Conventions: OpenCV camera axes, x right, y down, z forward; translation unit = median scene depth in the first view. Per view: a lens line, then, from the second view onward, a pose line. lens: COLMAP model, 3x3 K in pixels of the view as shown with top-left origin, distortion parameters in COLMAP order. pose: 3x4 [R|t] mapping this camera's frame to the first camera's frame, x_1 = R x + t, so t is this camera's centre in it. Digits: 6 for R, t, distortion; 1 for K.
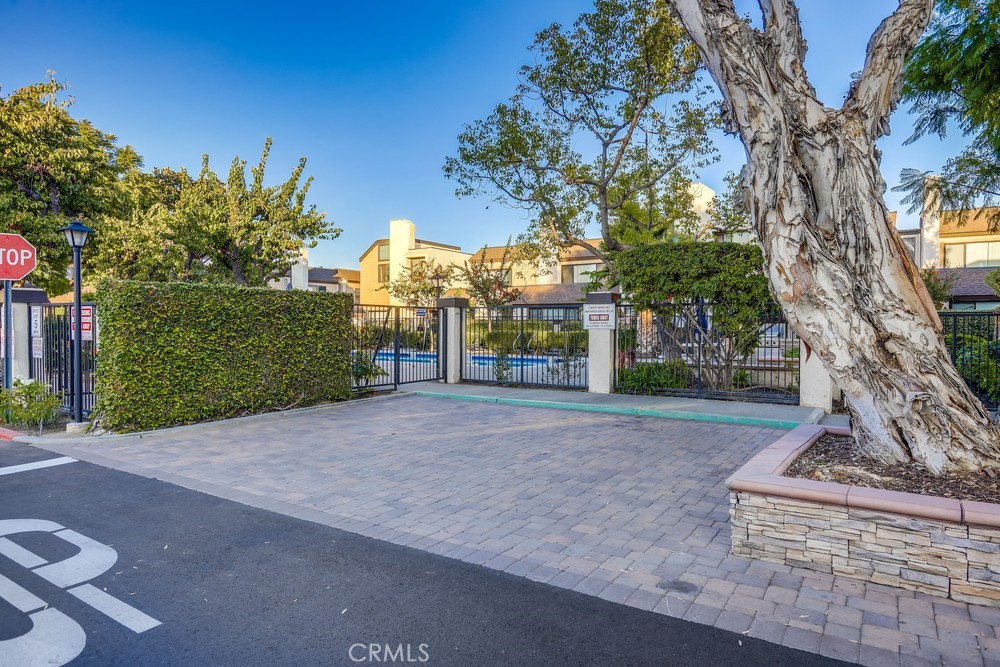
lens RADIAL K [[618.4, 0, 497.2], [0, 618.4, 333.7], [0, 0, 1]] dist [-0.000919, 0.000454]
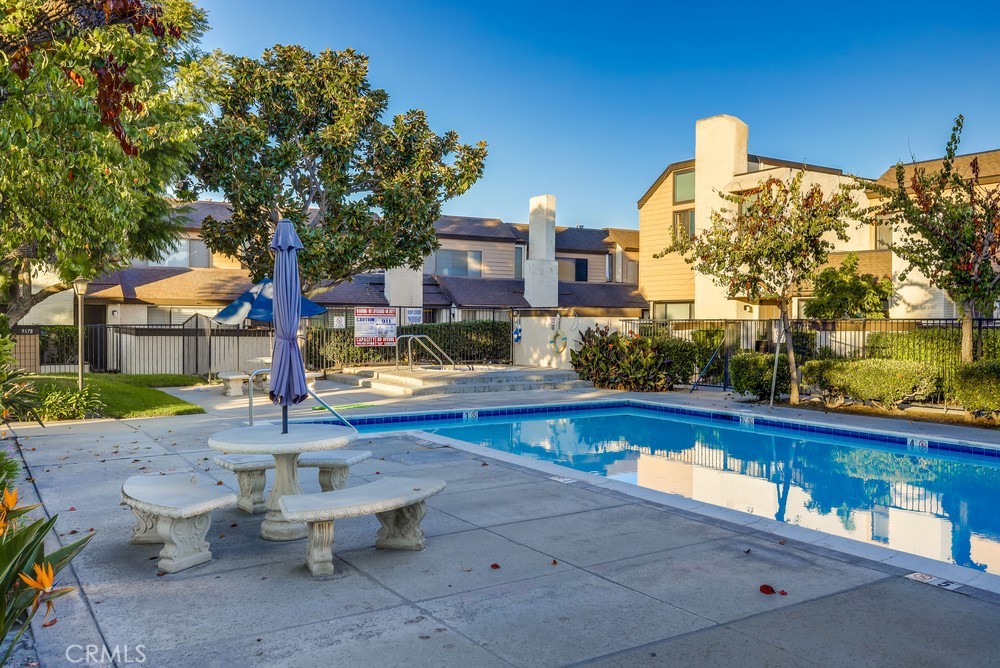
lens RADIAL K [[847.0, 0, 502.6], [0, 847.0, 333.3], [0, 0, 1]] dist [-0.011554, -0.000485]
pose [[0.919073, 0.006522, -0.394032, -0.061808], [-0.003911, 0.999965, 0.007429, -0.020840], [0.394067, -0.005286, 0.919067, 0.409700]]
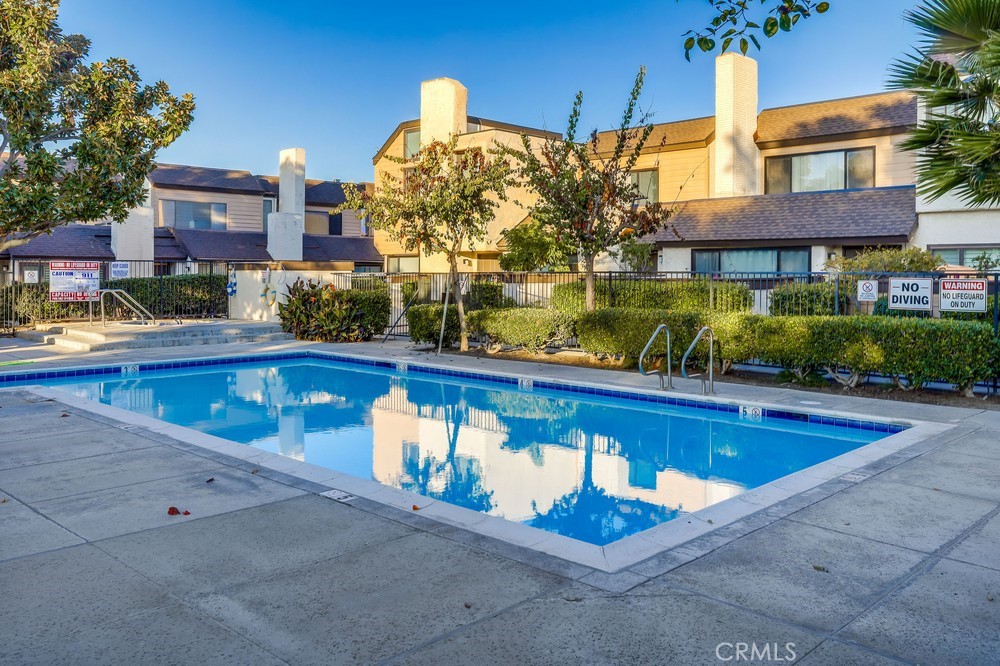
lens RADIAL K [[849.0, 0, 497.2], [0, 849.0, 282.0], [0, 0, 1]] dist [-0.001400, 0.008801]
pose [[0.983228, -0.000326, -0.182383, 0.027164], [0.000653, 0.999998, 0.001733, -0.020982], [0.182382, -0.001823, 0.983226, 0.409005]]
